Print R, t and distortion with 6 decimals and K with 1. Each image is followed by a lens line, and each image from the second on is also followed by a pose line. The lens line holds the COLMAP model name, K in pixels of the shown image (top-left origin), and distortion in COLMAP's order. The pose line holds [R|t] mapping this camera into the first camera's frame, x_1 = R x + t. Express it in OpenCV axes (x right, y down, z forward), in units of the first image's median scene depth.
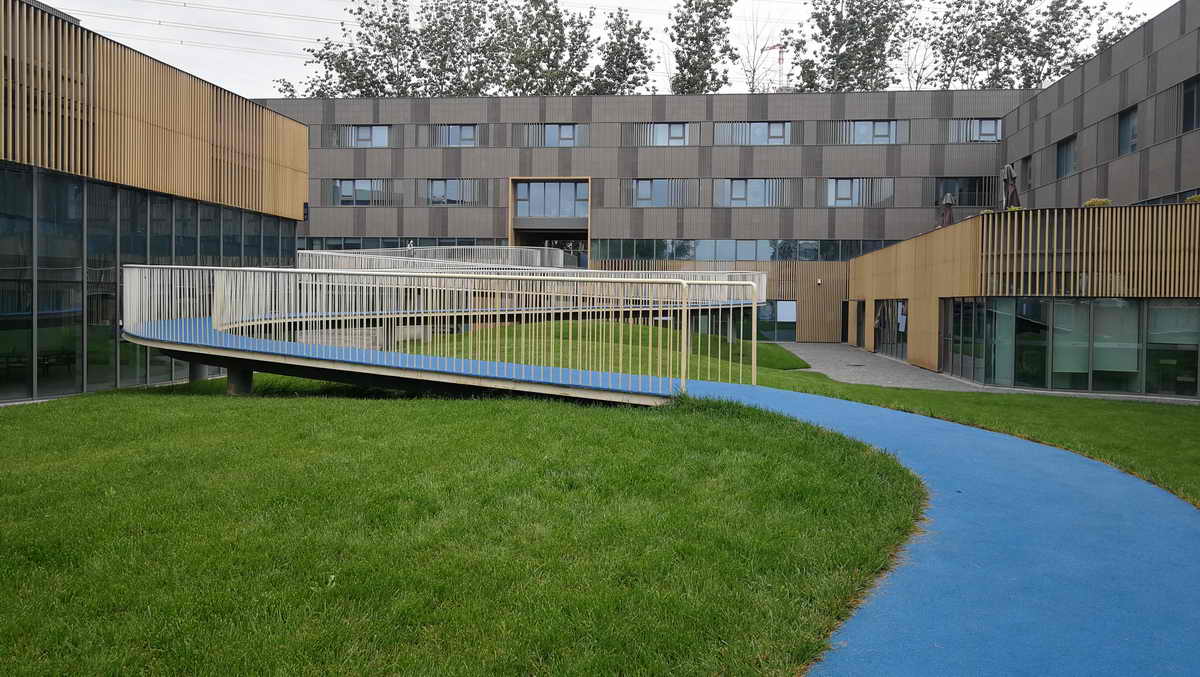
lens RADIAL K [[987.5, 0, 600.0], [0, 987.5, 337.7], [0, 0, 1]] dist [0.029309, -0.016579]
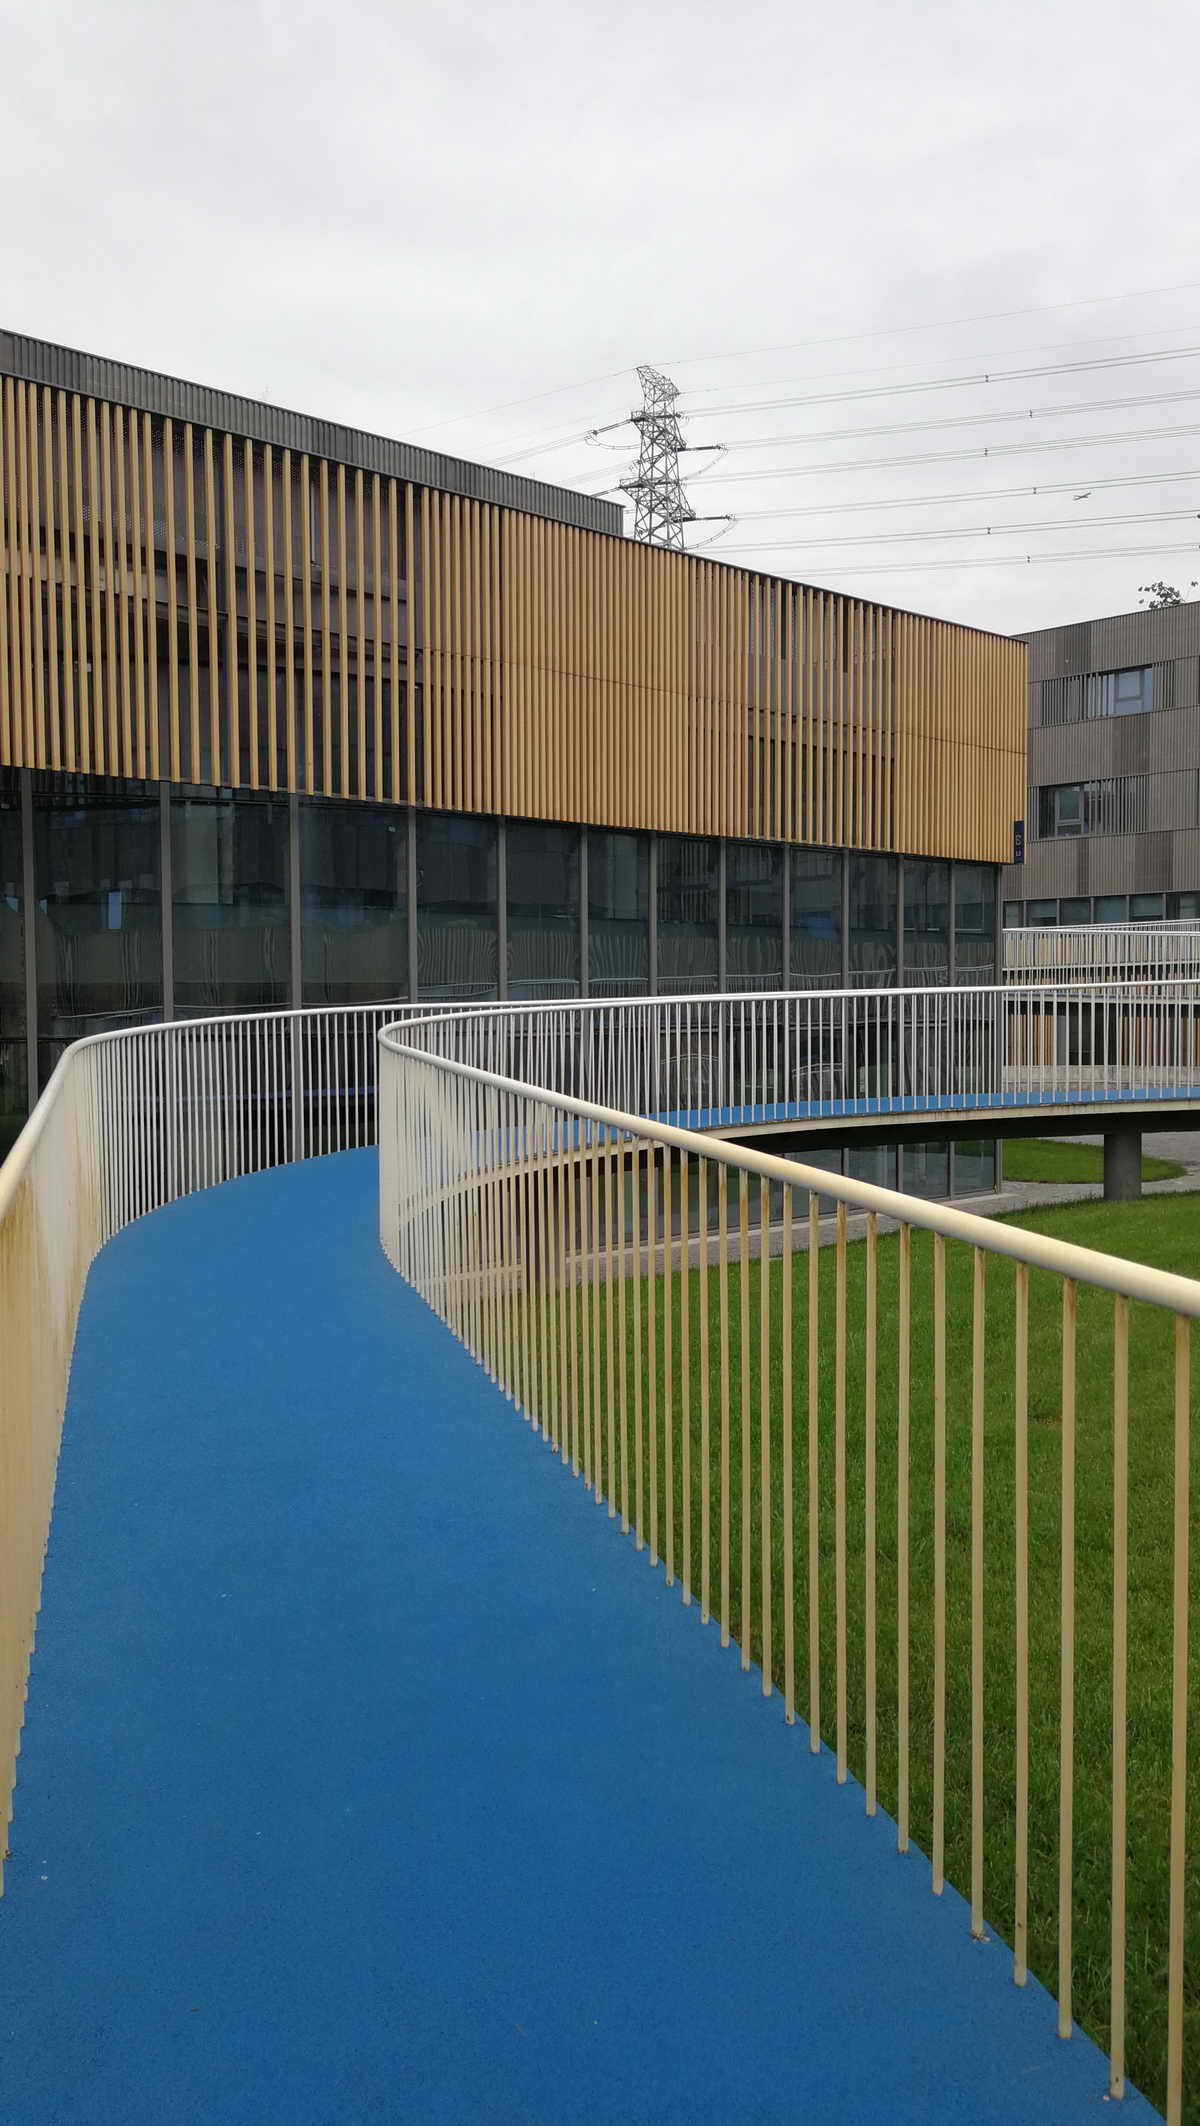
lens RADIAL K [[1544.5, 0, 598.6], [0, 1544.5, 1064.5], [0, 0, 1]] dist [0.024510, 0.001391]
pose [[0.753710, -0.006806, -0.657172, 0.009956], [0.005333, 0.999977, -0.004240, -0.027743], [0.657185, -0.000309, 0.753729, 0.366859]]
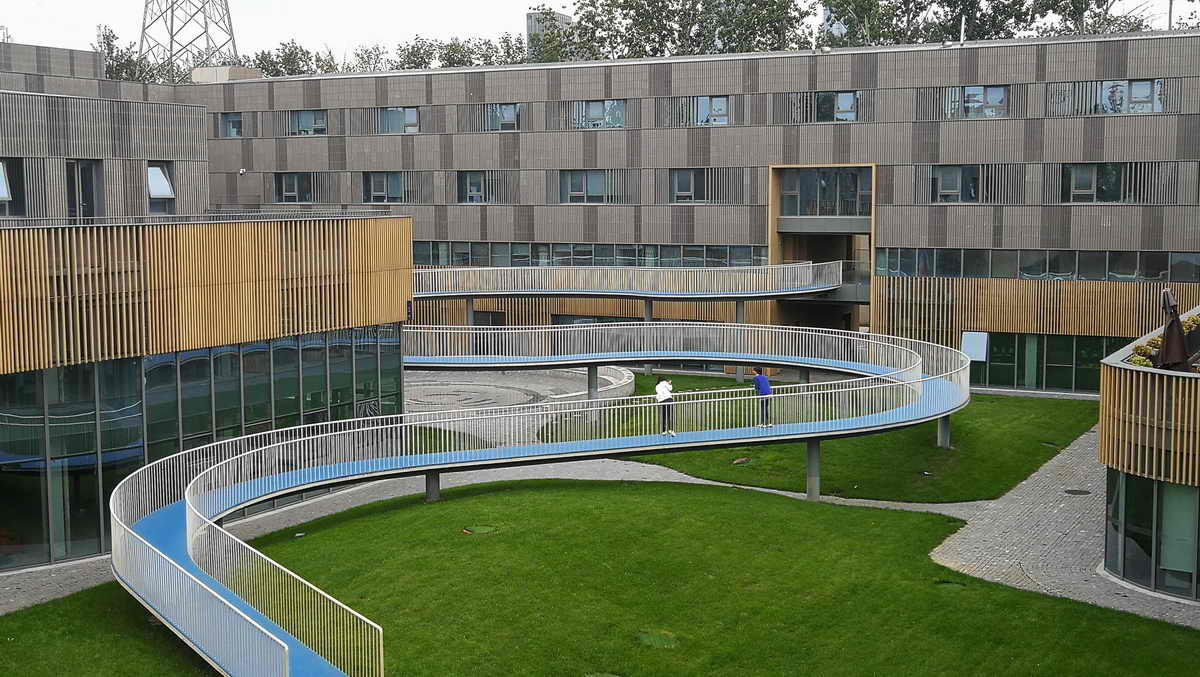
lens RADIAL K [[1570.9, 0, 598.1], [0, 1570.9, 340.3], [0, 0, 1]] dist [-0.074072, 0.000000]
pose [[0.920129, 0.025263, -0.390799, 0.429729], [0.009651, 0.996151, 0.087117, -0.224610], [0.391496, -0.083930, 0.916344, -0.261242]]
